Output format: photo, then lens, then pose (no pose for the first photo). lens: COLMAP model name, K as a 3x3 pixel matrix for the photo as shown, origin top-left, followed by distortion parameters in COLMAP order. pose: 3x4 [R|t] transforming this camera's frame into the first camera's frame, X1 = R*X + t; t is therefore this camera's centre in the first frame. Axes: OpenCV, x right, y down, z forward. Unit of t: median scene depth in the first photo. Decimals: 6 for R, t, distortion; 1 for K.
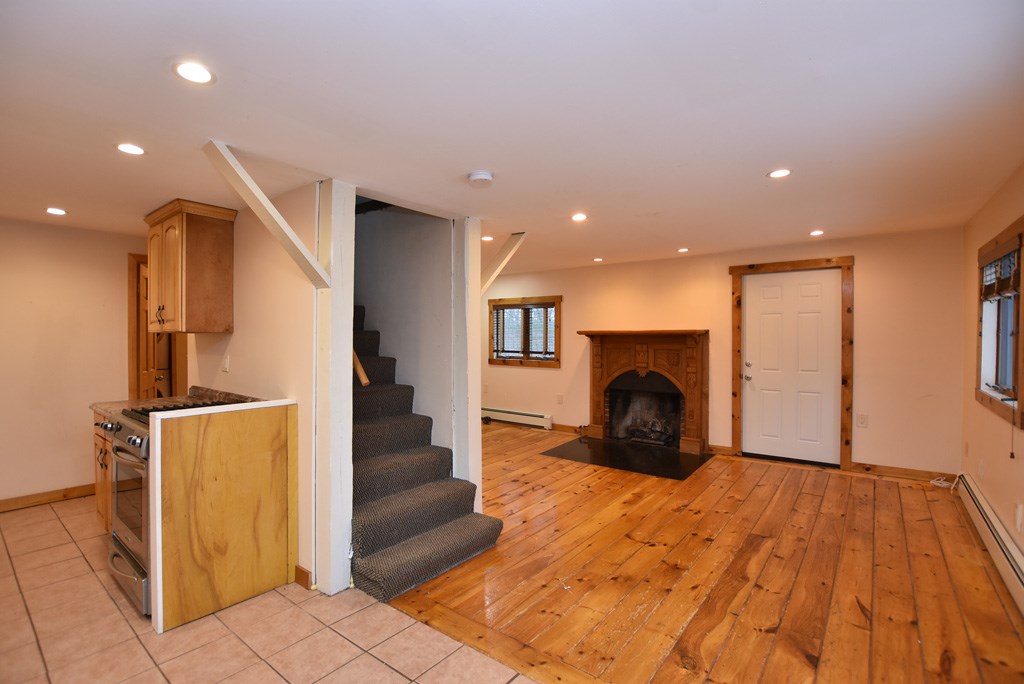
lens RADIAL K [[460.9, 0, 510.9], [0, 460.9, 343.7], [0, 0, 1]] dist [-0.004052, -0.000411]
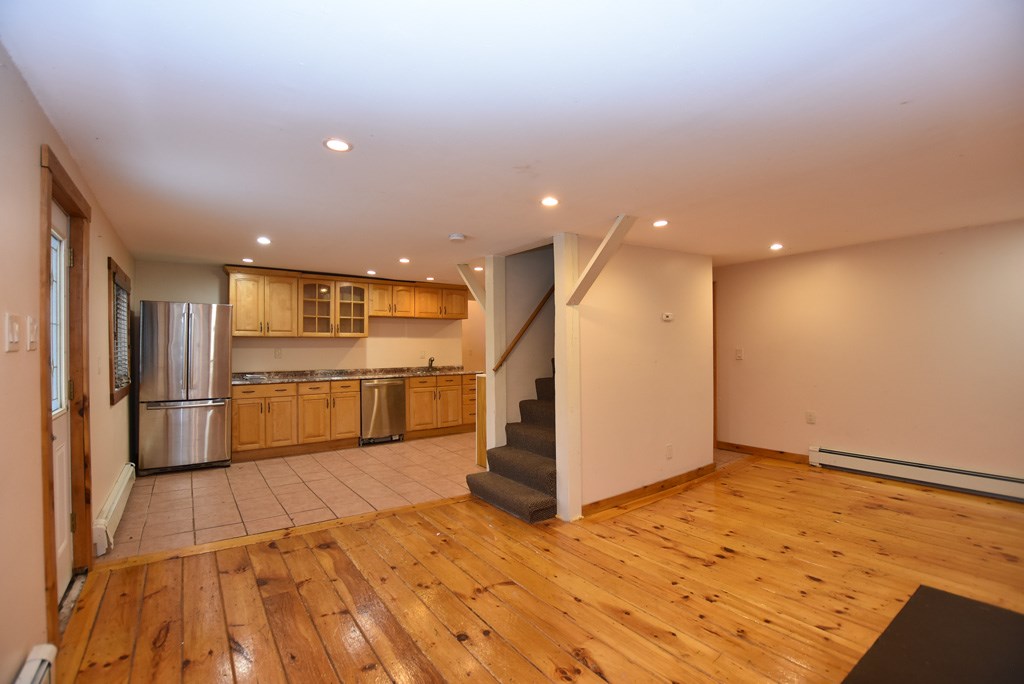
lens RADIAL K [[444.4, 0, 511.1], [0, 444.4, 344.7], [0, 0, 1]] dist [0.001608, 0.000114]
pose [[-0.259528, -0.004576, -0.965725, 1.153925], [-0.000760, 0.999989, -0.004534, -0.004512], [0.965735, -0.000443, -0.259529, 1.363302]]
